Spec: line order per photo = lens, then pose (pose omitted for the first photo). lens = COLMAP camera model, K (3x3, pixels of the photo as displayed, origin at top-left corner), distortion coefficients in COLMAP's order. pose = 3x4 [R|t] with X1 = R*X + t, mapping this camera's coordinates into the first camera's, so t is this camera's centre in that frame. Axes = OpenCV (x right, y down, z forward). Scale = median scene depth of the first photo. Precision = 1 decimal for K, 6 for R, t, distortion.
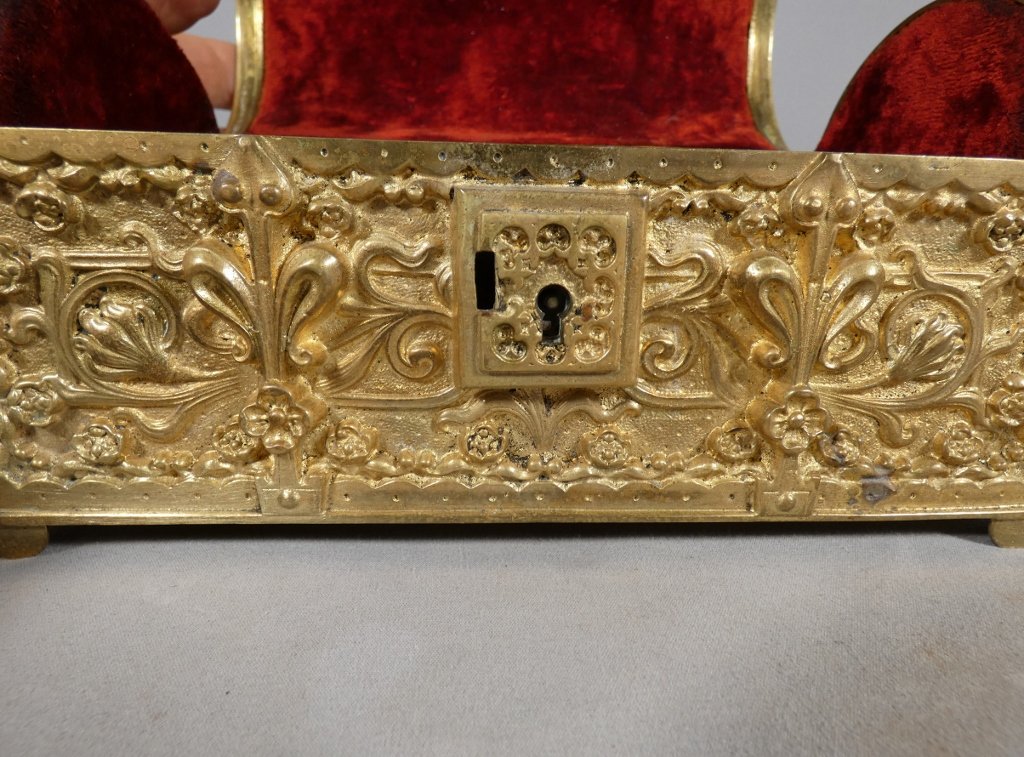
lens RADIAL K [[628.3, 0, 512.4], [0, 628.3, 381.1], [0, 0, 1]] dist [0.015580, -0.014110]
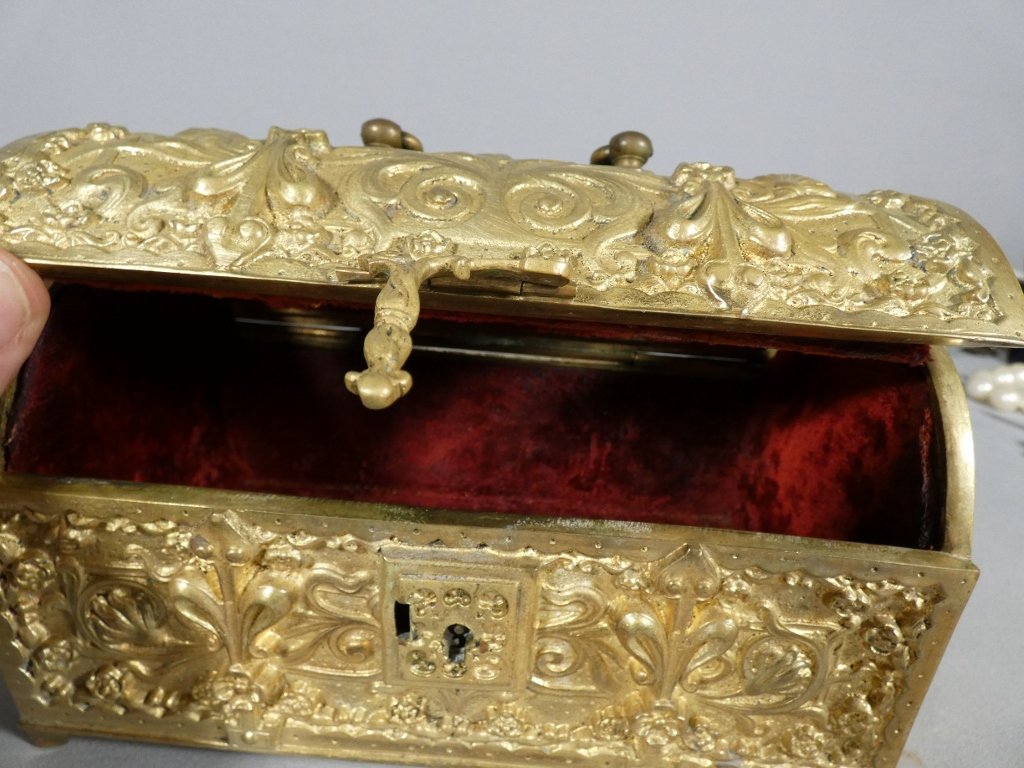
lens RADIAL K [[628.3, 0, 513.4], [0, 628.3, 378.8], [0, 0, 1]] dist [0.015580, -0.014110]
pose [[0.995065, 0.081619, -0.056424, 0.189083], [-0.076494, 0.993206, 0.087691, -0.694390], [0.063197, -0.082942, 0.994549, -0.172855]]
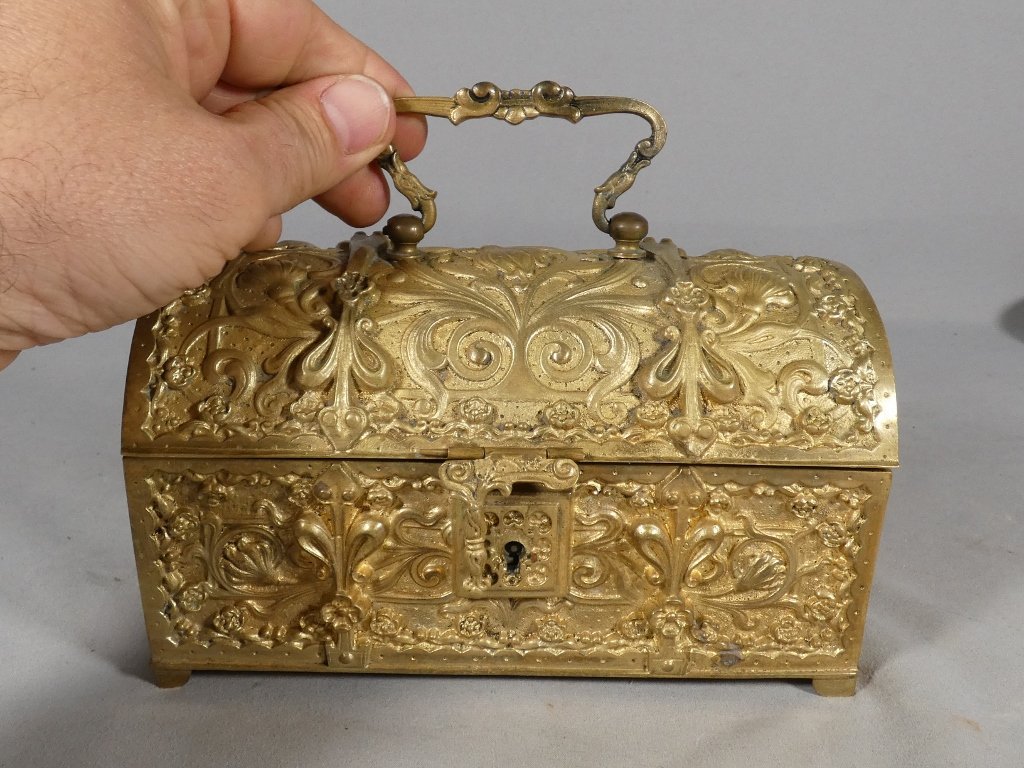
lens RADIAL K [[956.4, 0, 506.8], [0, 956.4, 379.4], [0, 0, 1]] dist [0.005998, 0.016155]
pose [[0.999504, 0.020693, -0.023722, 0.090246], [-0.019216, 0.997959, 0.060904, -0.672579], [0.024933, -0.060418, 0.997862, -1.358381]]
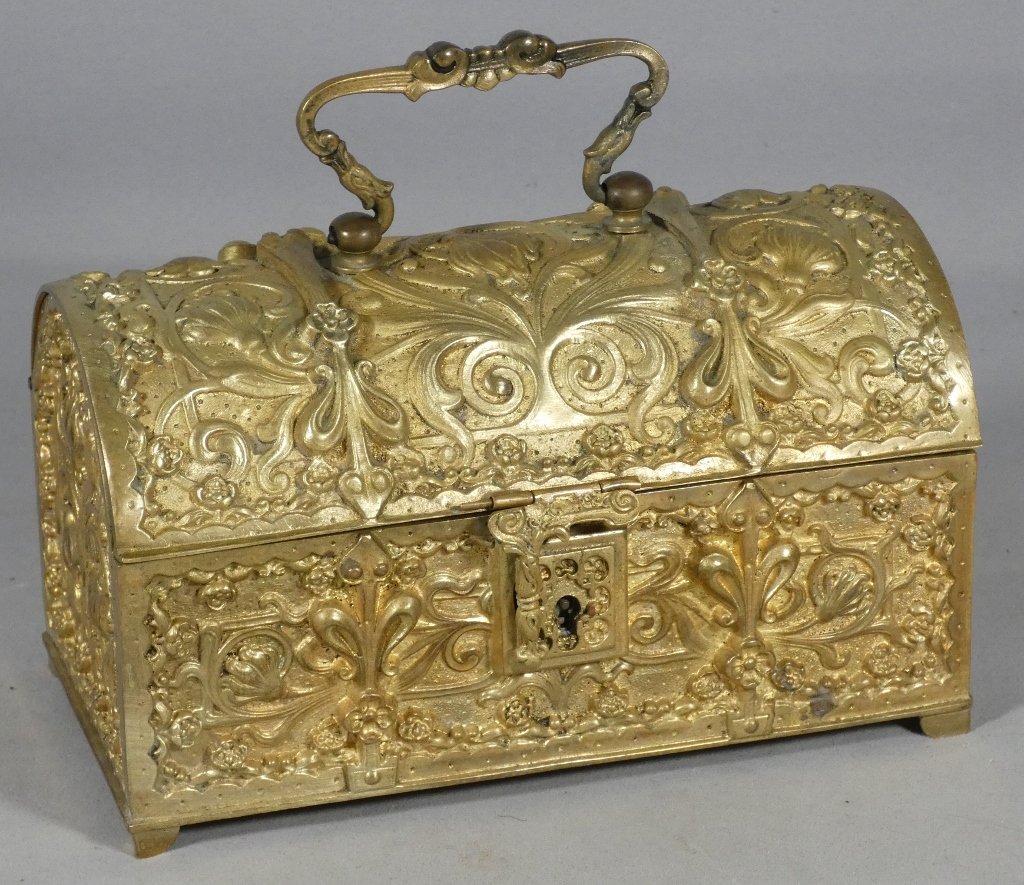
lens RADIAL K [[4283.5, 0, 512.0], [0, 4283.5, 441.6], [0, 0, 1]] dist [0.722626, 0.000000]
pose [[0.968897, -0.120695, 0.216035, -1.910204], [0.095551, 0.987758, 0.123303, -1.550862], [-0.228272, -0.098826, 0.968569, -7.535409]]
